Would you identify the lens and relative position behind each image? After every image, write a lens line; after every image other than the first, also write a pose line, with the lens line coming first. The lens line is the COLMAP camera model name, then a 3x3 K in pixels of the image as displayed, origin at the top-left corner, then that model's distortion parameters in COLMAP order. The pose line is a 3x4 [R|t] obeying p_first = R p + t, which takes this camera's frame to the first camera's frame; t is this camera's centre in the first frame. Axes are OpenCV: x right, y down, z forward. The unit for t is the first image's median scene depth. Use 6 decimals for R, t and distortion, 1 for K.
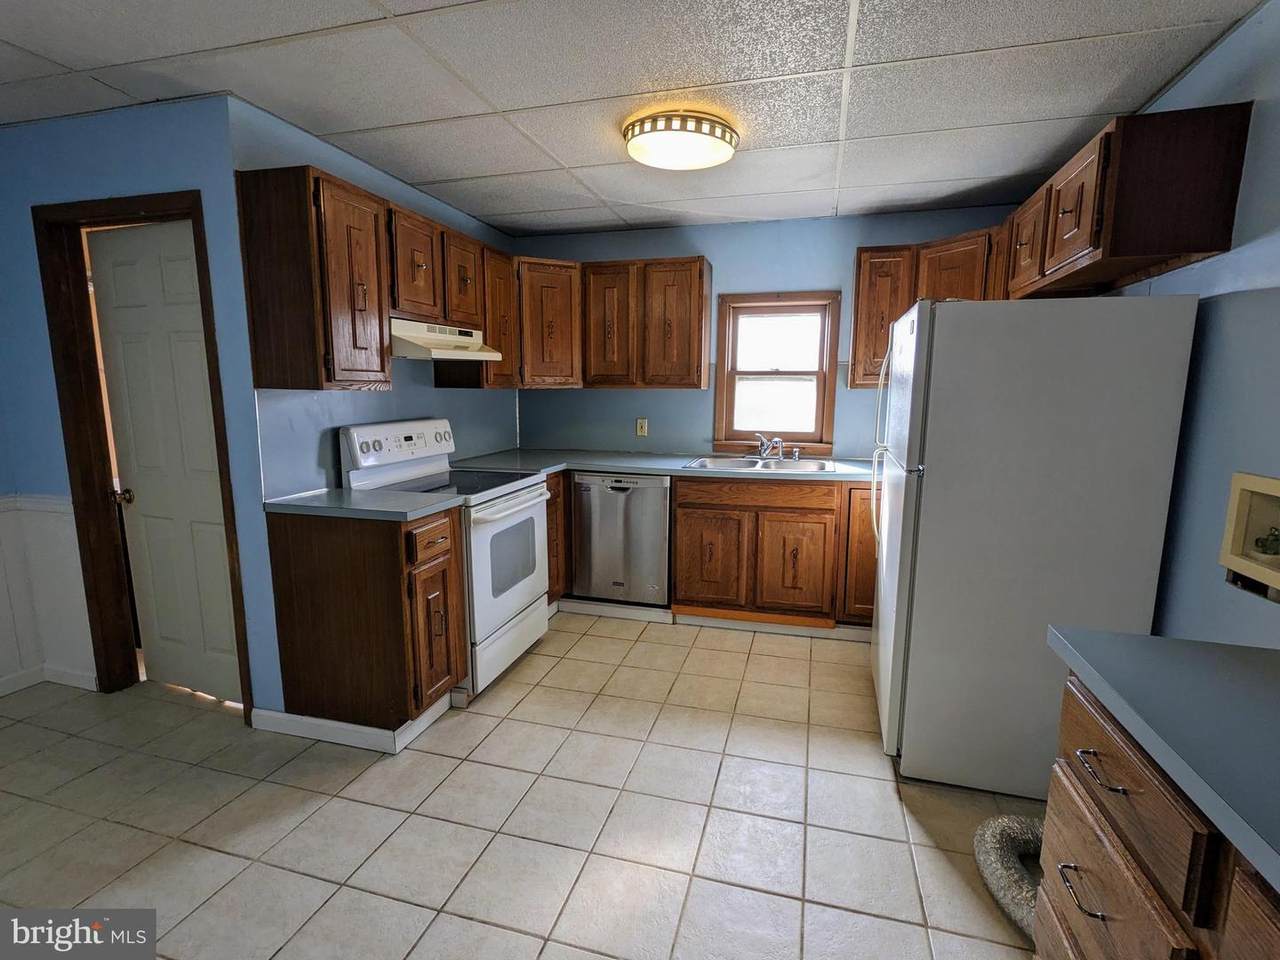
lens RADIAL K [[609.2, 0, 640.0], [0, 609.2, 480.0], [0, 0, 1]] dist [0.002489, 0.000240]
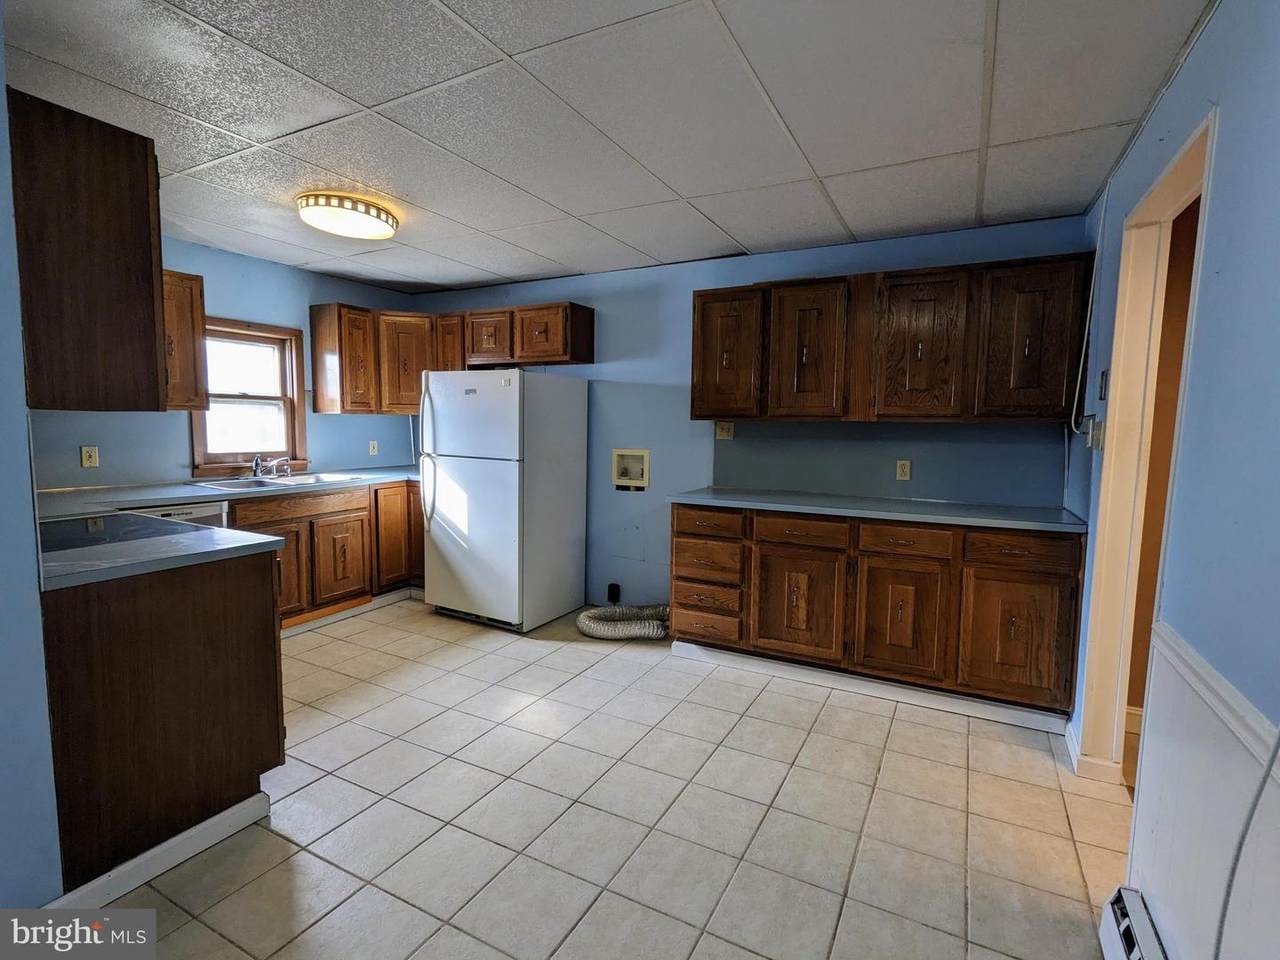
lens RADIAL K [[609.2, 0, 640.0], [0, 609.2, 480.0], [0, 0, 1]] dist [0.002489, 0.000240]
pose [[0.211666, -0.095101, 0.972704, -0.751210], [0.130154, 0.989133, 0.068385, -0.019950], [-0.968637, 0.112127, 0.221744, 0.143406]]
